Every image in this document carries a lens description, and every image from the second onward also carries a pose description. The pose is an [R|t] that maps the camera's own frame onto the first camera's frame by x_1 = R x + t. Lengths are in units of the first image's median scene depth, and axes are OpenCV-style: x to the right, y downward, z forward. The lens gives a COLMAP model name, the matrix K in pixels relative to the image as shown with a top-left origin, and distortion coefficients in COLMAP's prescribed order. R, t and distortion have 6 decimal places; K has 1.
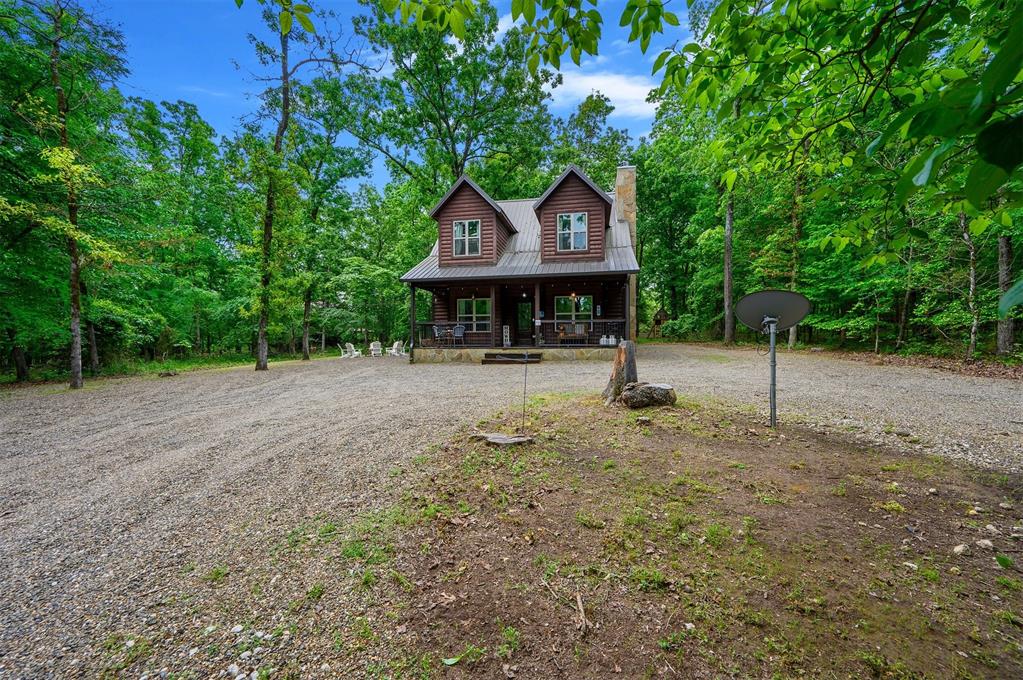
lens RADIAL K [[407.4, 0, 511.5], [0, 407.4, 340.0], [0, 0, 1]] dist [0.000109, 0.000135]
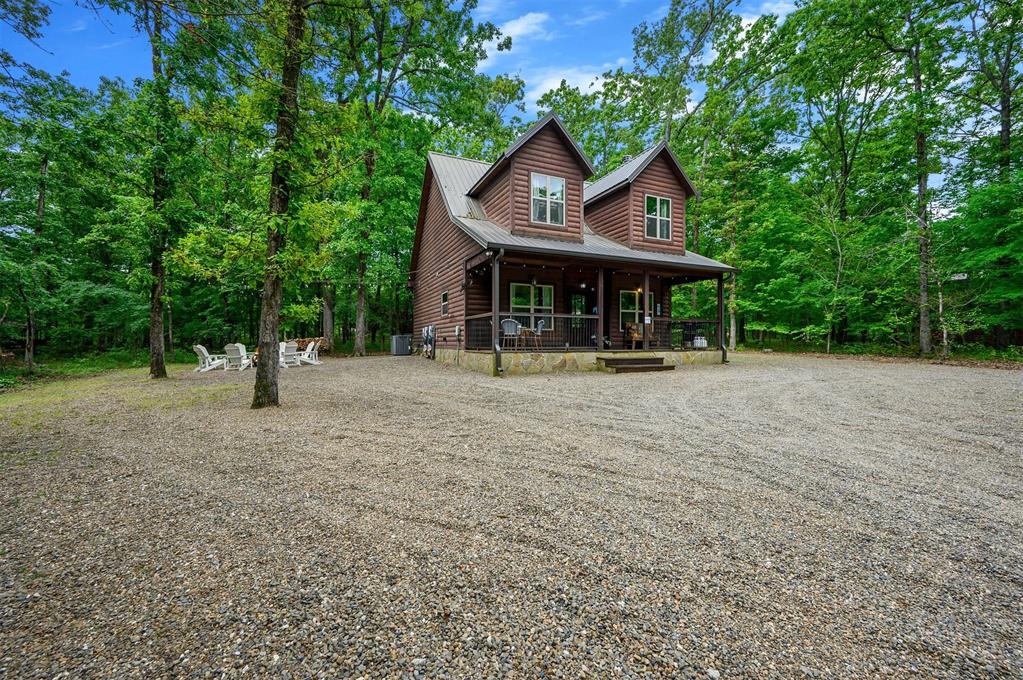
lens RADIAL K [[407.4, 0, 511.5], [0, 407.4, 340.0], [0, 0, 1]] dist [0.000109, 0.000135]
pose [[0.815968, 0.008604, 0.578033, -0.580144], [-0.004384, 0.999953, -0.008696, 0.005648], [-0.578080, 0.004561, 0.815967, 0.445959]]
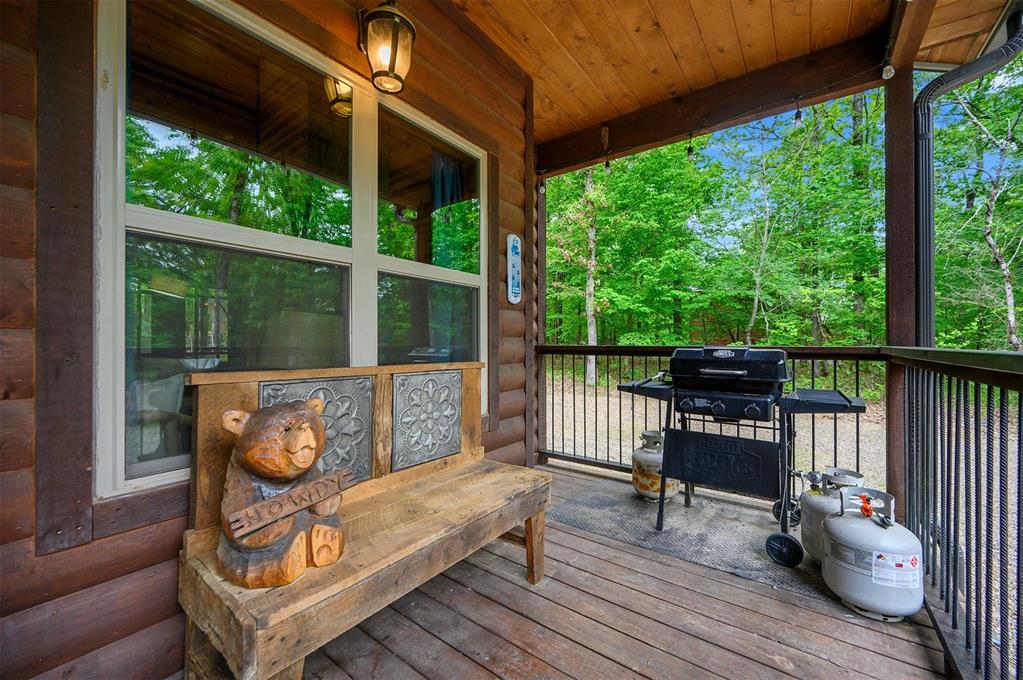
lens RADIAL K [[407.4, 0, 511.5], [0, 407.4, 340.0], [0, 0, 1]] dist [0.000109, 0.000135]
pose [[0.422750, 0.010334, 0.906188, 0.078171], [0.008923, 0.999839, -0.015565, -0.044023], [-0.906203, 0.014666, 0.422590, 0.936284]]
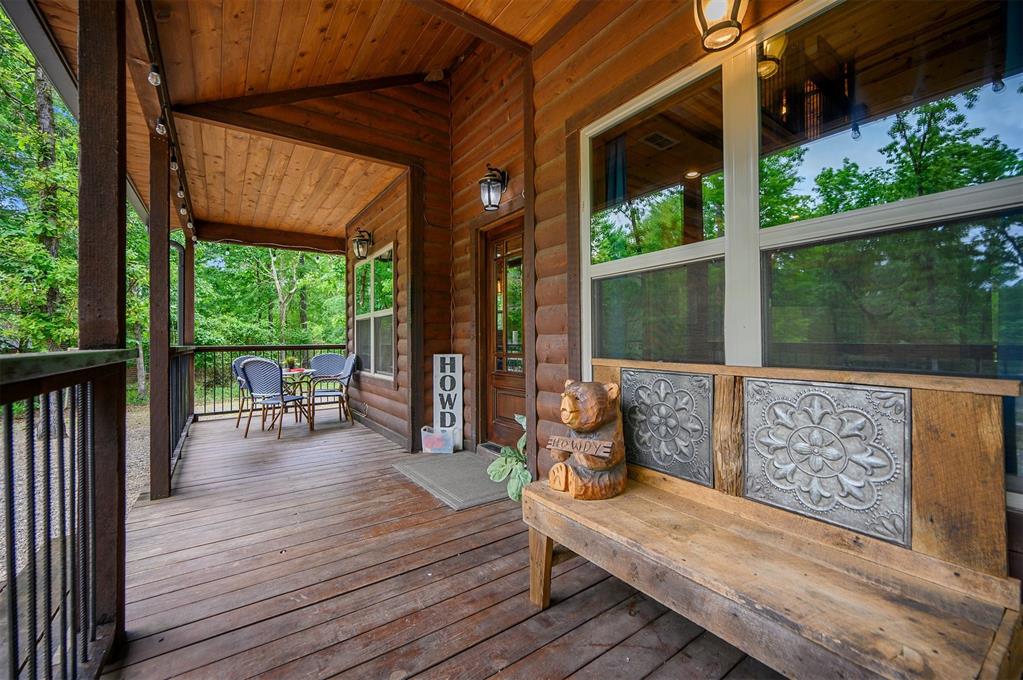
lens RADIAL K [[407.4, 0, 511.5], [0, 407.4, 340.0], [0, 0, 1]] dist [0.000109, 0.000135]
pose [[0.730547, -0.000326, -0.682863, 0.174442], [-0.009774, 0.999892, -0.010933, -0.043530], [0.682793, 0.014661, 0.730465, 0.914720]]
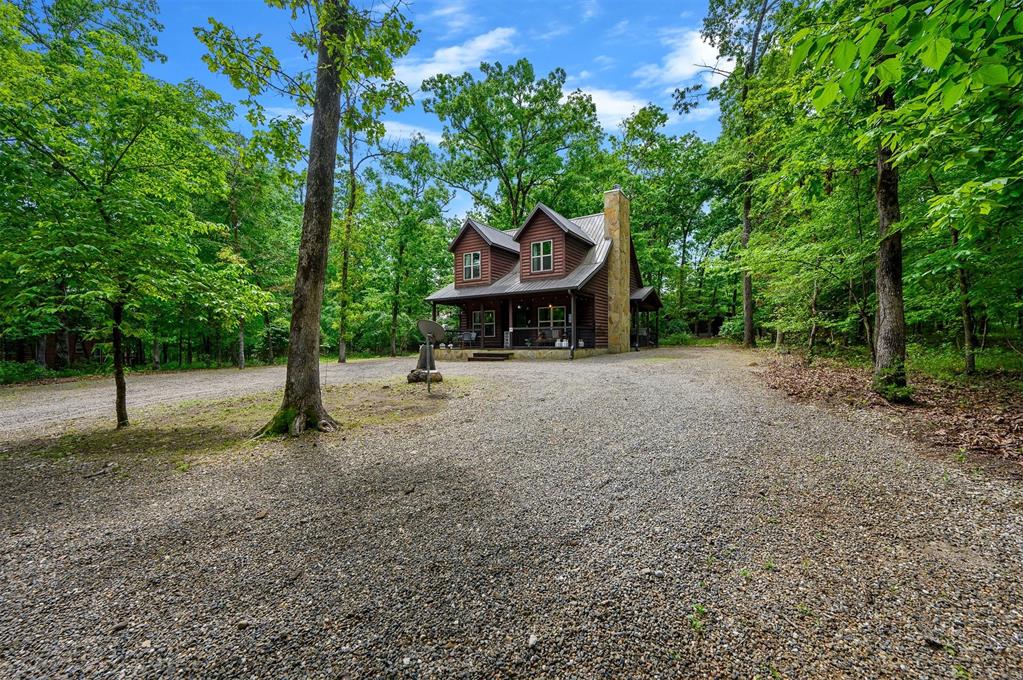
lens RADIAL K [[407.4, 0, 511.5], [0, 407.4, 340.0], [0, 0, 1]] dist [0.000109, 0.000135]
pose [[0.931785, -0.003986, -0.362989, 0.488054], [0.003303, 0.999991, -0.002503, -0.006060], [0.362995, 0.001133, 0.931790, -0.184242]]
